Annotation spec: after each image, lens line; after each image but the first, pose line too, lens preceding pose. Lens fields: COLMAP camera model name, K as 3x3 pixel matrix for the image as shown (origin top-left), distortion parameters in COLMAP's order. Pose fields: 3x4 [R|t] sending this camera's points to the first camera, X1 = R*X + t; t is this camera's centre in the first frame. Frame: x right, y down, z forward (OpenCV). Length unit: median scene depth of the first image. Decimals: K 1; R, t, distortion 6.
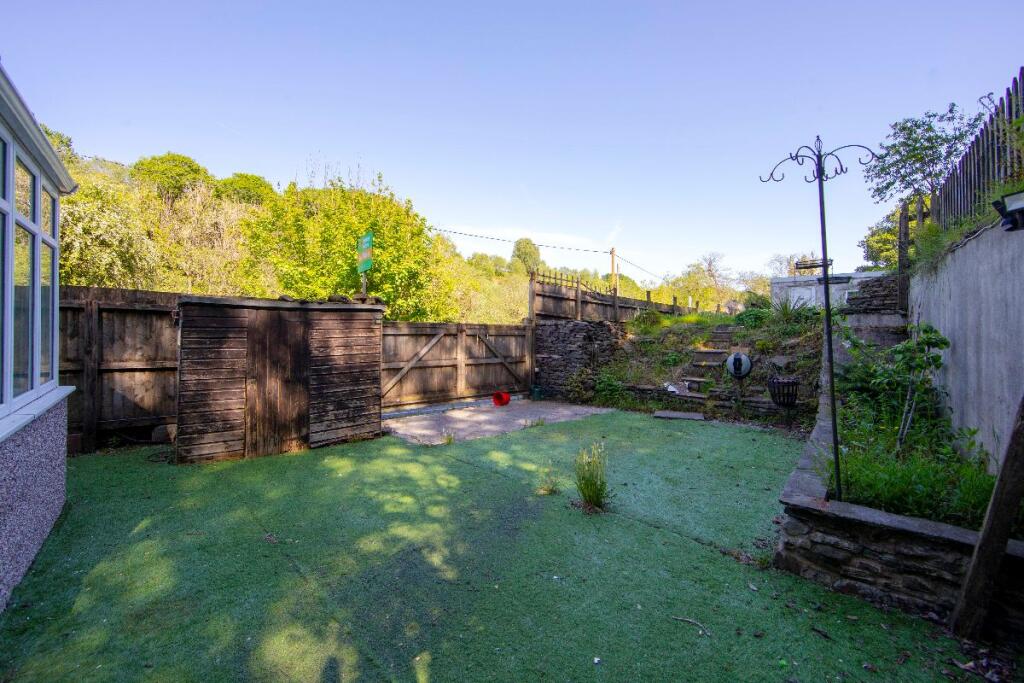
lens RADIAL K [[410.1, 0, 512.6], [0, 410.1, 337.5], [0, 0, 1]] dist [-0.004399, -0.000460]
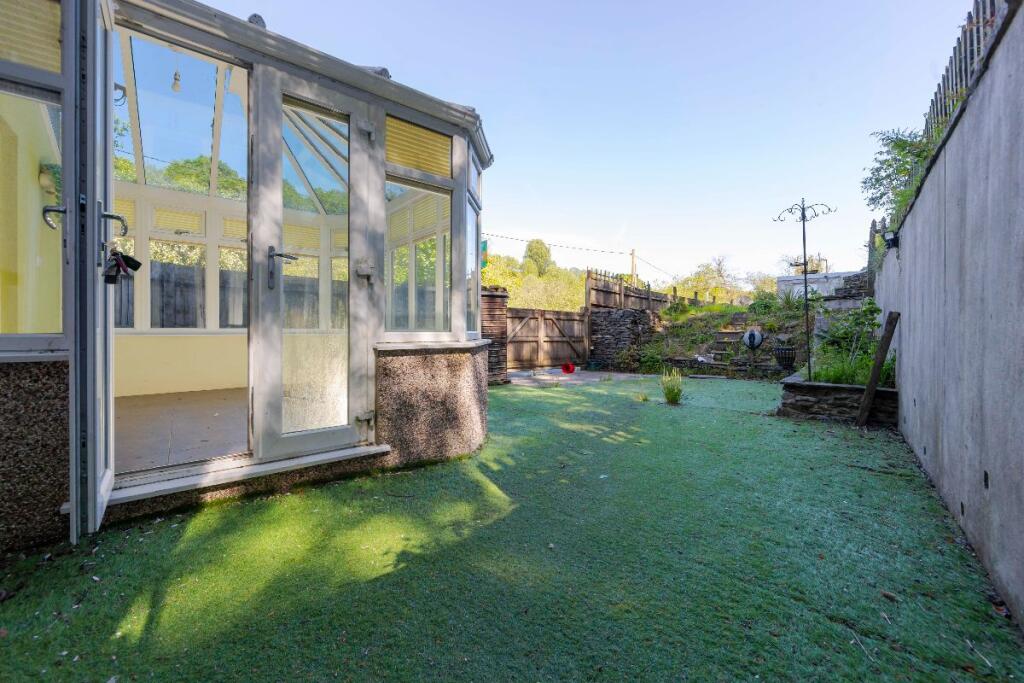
lens RADIAL K [[410.1, 0, 513.5], [0, 410.1, 349.8], [0, 0, 1]] dist [-0.004399, -0.000460]
pose [[0.999964, -0.000670, -0.008461, -0.183503], [0.000902, 0.999622, 0.027479, 0.052017], [0.008439, -0.027485, 0.999587, -0.291426]]
